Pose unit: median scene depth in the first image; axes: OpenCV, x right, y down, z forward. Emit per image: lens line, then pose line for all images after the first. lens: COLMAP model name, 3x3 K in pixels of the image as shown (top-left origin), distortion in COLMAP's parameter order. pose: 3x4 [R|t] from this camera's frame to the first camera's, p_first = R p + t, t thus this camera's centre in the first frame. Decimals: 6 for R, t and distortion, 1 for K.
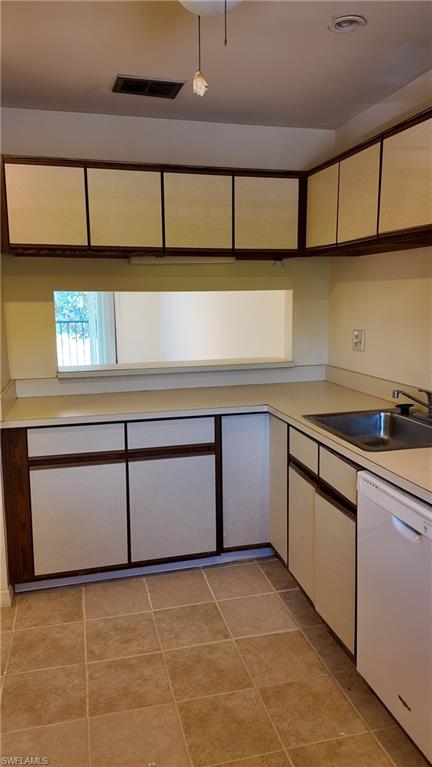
lens RADIAL K [[563.8, 0, 219.6], [0, 563.8, 380.1], [0, 0, 1]] dist [0.036240, -0.043265]
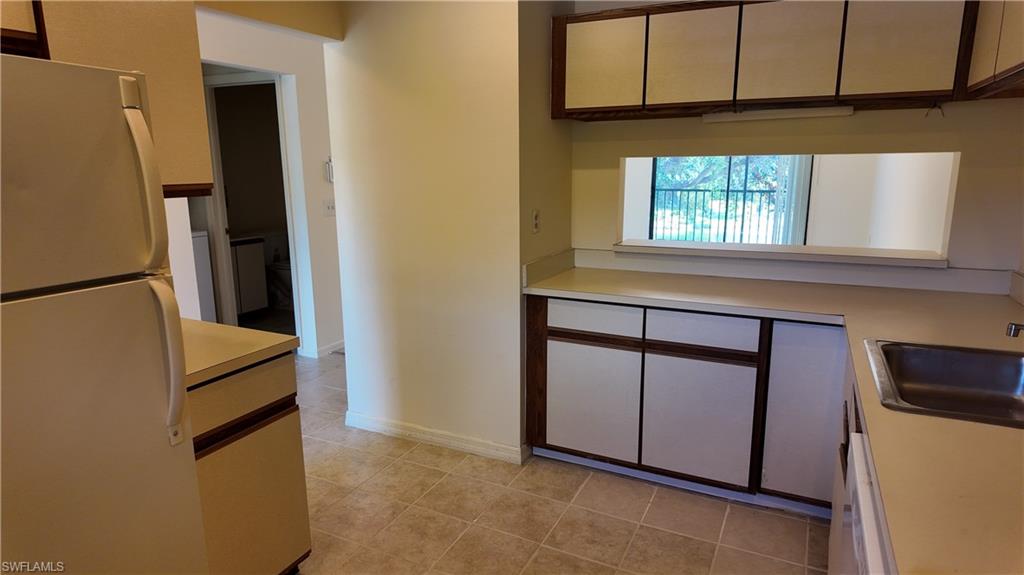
lens RADIAL K [[596.9, 0, 505.3], [0, 596.9, 285.2], [0, 0, 1]] dist [0.039060, -0.022000]
pose [[0.750992, 0.135460, -0.646268, 0.257058], [-0.098338, 0.990761, 0.093393, -0.024530], [0.652948, -0.006585, 0.757374, 0.146301]]
